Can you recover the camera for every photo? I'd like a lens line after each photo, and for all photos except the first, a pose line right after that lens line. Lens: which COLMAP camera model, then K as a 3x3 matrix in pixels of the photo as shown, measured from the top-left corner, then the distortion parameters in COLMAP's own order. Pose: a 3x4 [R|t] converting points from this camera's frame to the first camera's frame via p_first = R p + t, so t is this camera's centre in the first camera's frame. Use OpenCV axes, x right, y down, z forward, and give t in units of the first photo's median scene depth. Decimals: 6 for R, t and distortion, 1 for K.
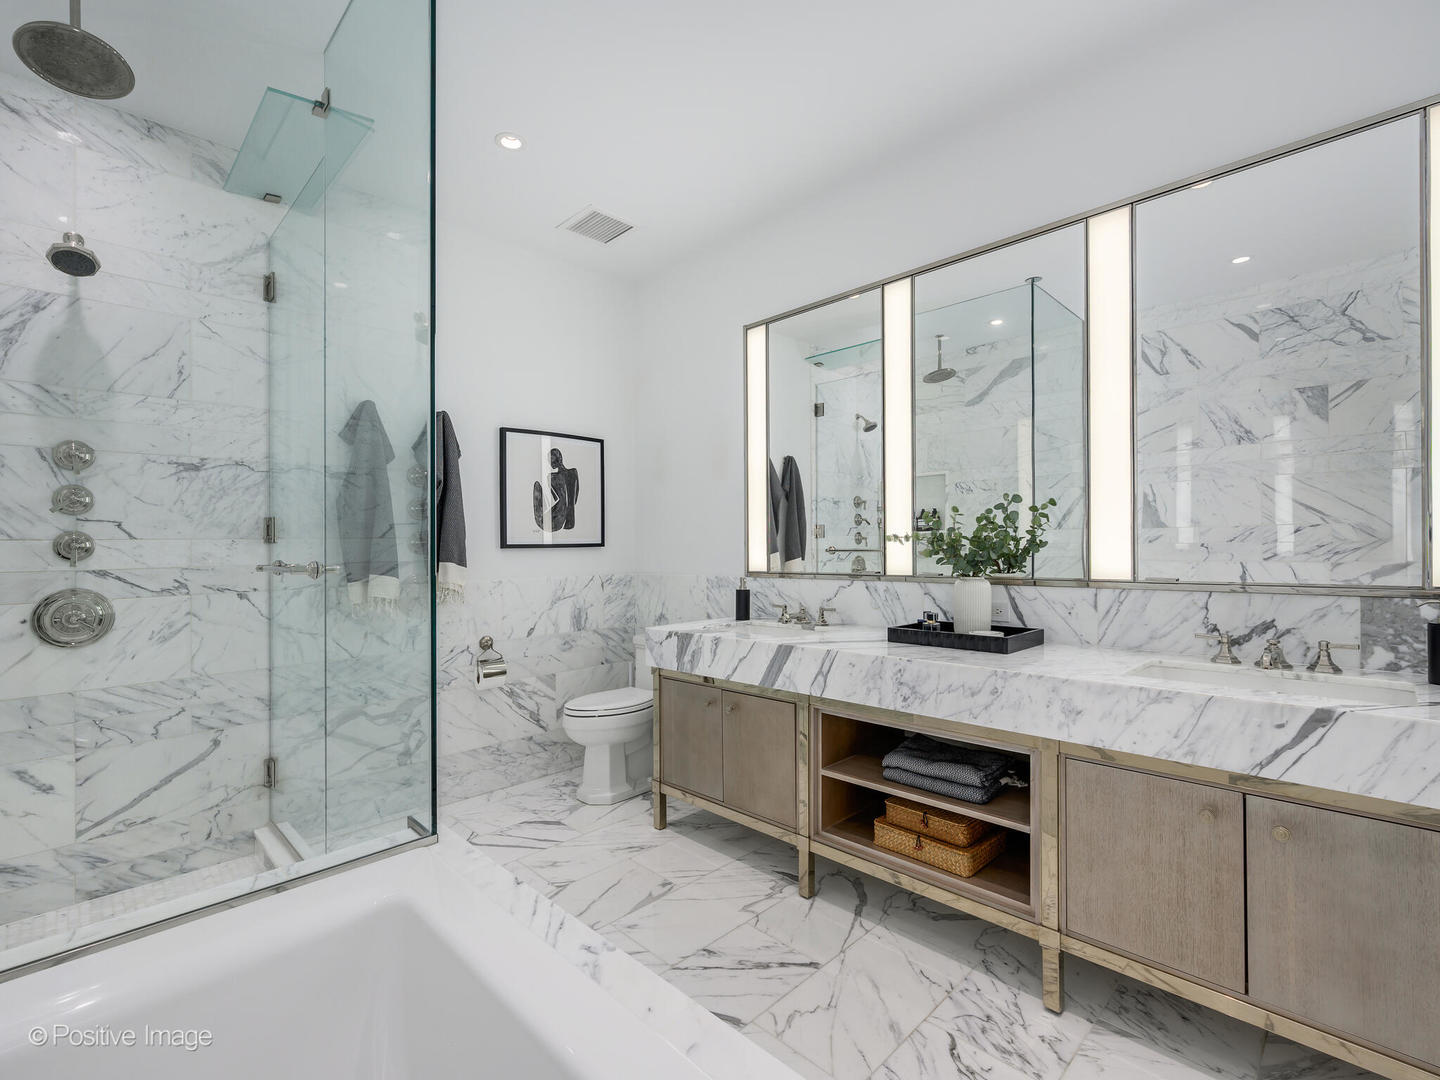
lens RADIAL K [[645.4, 0, 715.7], [0, 645.4, 554.0], [0, 0, 1]] dist [0.001560, -0.000300]
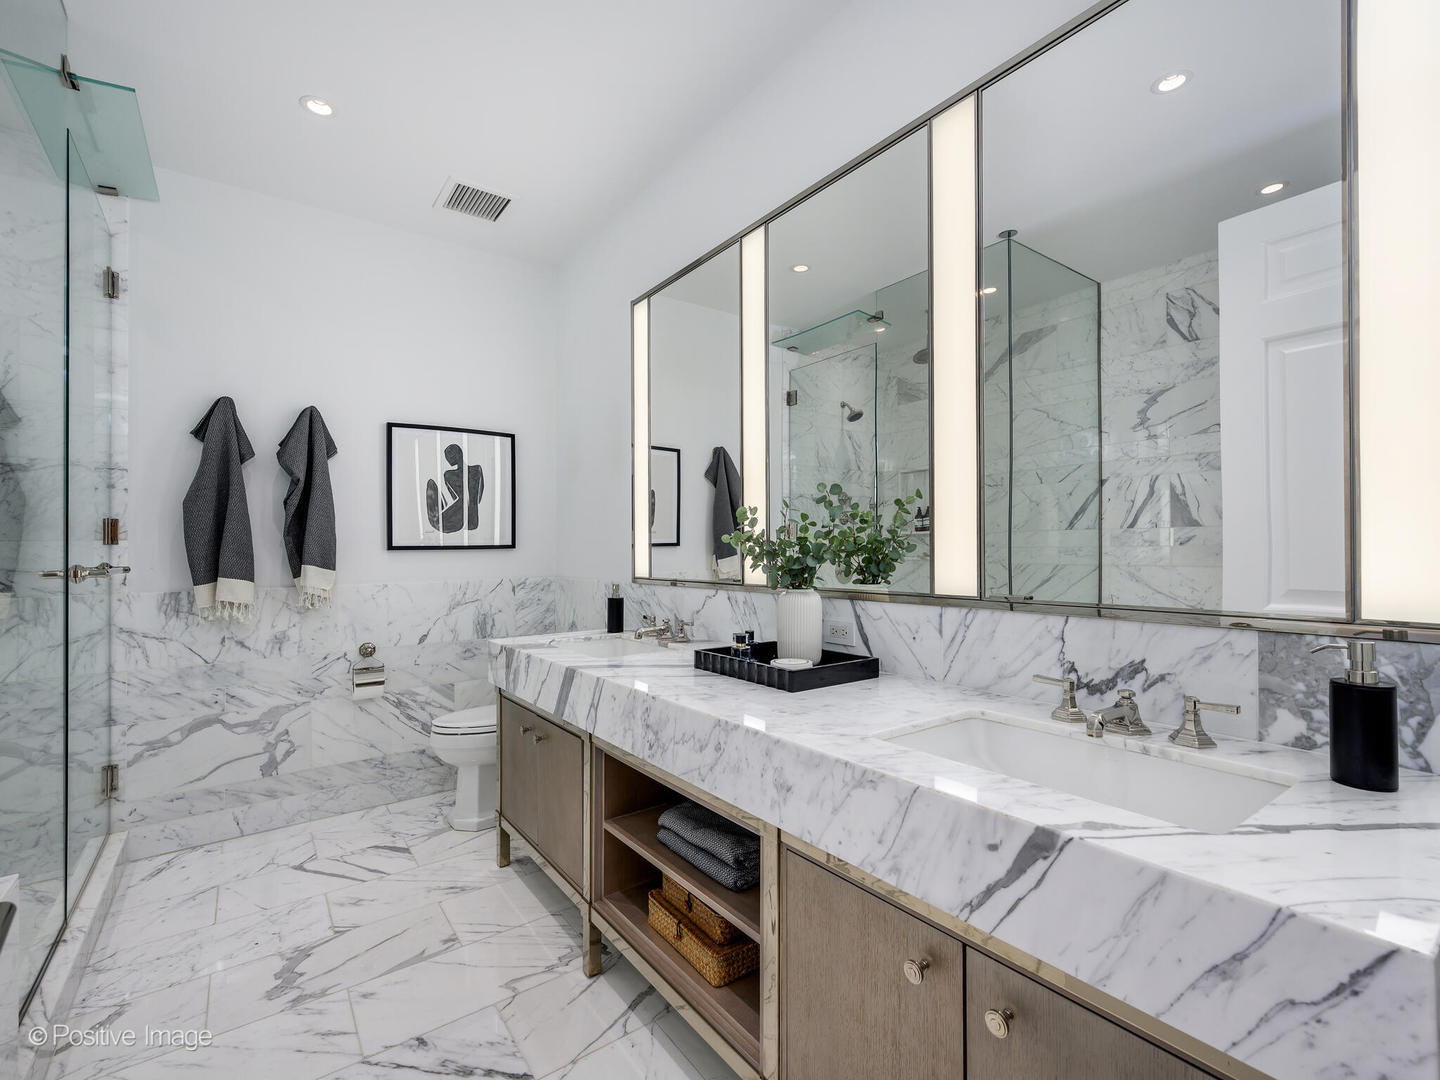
lens RADIAL K [[637.2, 0, 717.2], [0, 637.2, 550.3], [0, 0, 1]] dist [0.000457, -0.000203]
pose [[0.989104, 0.002829, -0.147191, 0.360668], [-0.003748, 0.999975, -0.005965, -0.006030], [0.147170, 0.006452, 0.989090, 0.184775]]
